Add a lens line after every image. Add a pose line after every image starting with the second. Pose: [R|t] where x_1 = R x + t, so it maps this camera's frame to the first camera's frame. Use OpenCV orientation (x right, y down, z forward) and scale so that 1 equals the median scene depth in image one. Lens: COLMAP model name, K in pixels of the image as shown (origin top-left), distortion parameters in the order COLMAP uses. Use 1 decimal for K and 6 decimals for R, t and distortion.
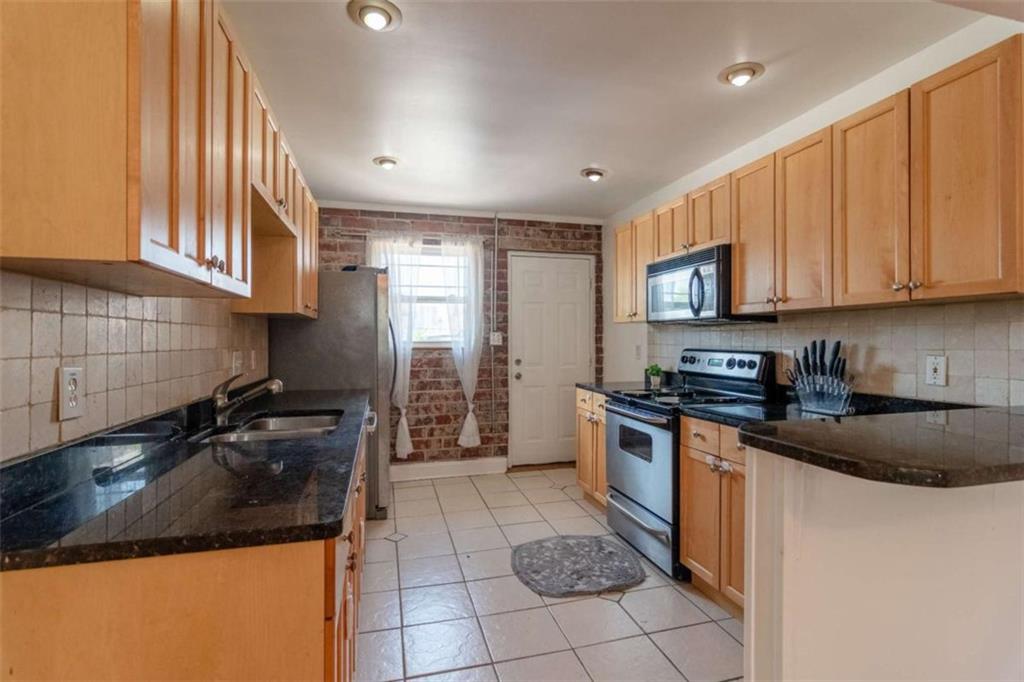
lens RADIAL K [[493.3, 0, 516.1], [0, 493.3, 336.5], [0, 0, 1]] dist [0.000384, 0.000059]
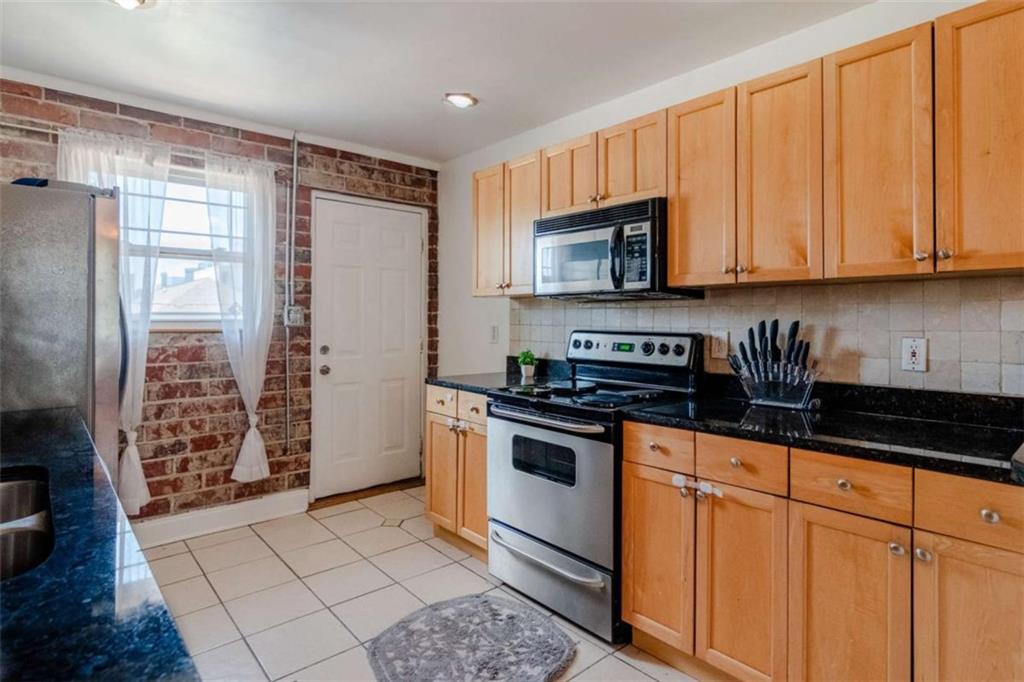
lens RADIAL K [[548.7, 0, 519.0], [0, 548.7, 313.0], [0, 0, 1]] dist [-0.003087, -0.001036]
pose [[0.898182, 0.008808, 0.439535, -0.123476], [-0.006810, 0.999958, -0.006123, 0.003065], [-0.439570, 0.002506, 0.898205, 0.239547]]
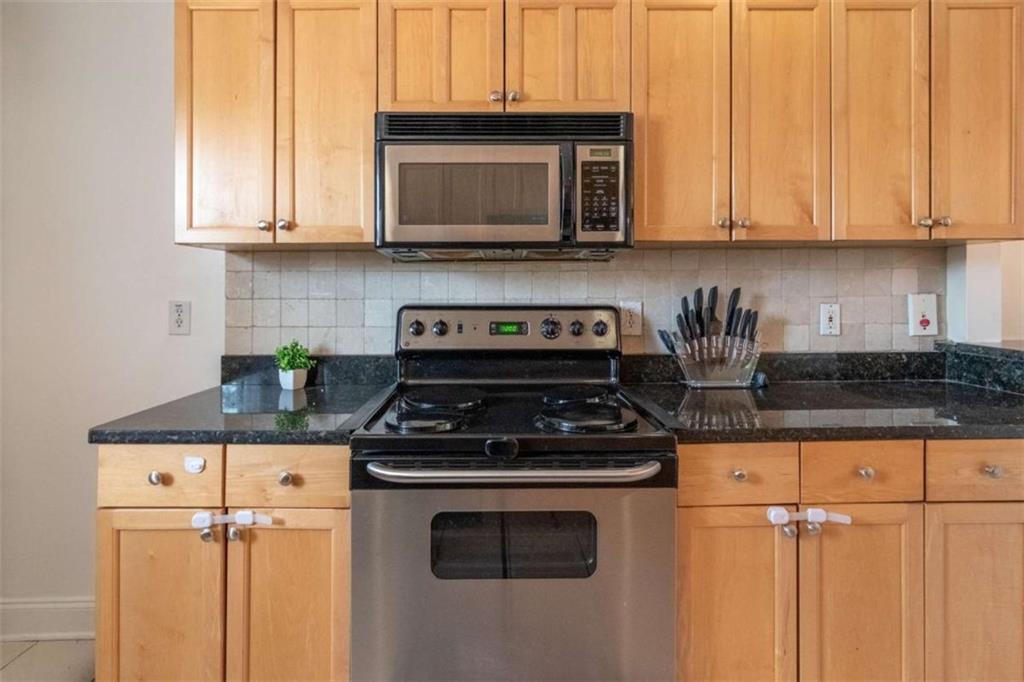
lens RADIAL K [[531.9, 0, 508.2], [0, 531.9, 289.2], [0, 0, 1]] dist [0.000134, 0.000040]
pose [[0.251956, -0.000155, 0.967739, -0.145723], [-0.001892, 0.999998, 0.000652, 0.007382], [-0.967737, -0.001995, 0.251955, 0.746161]]
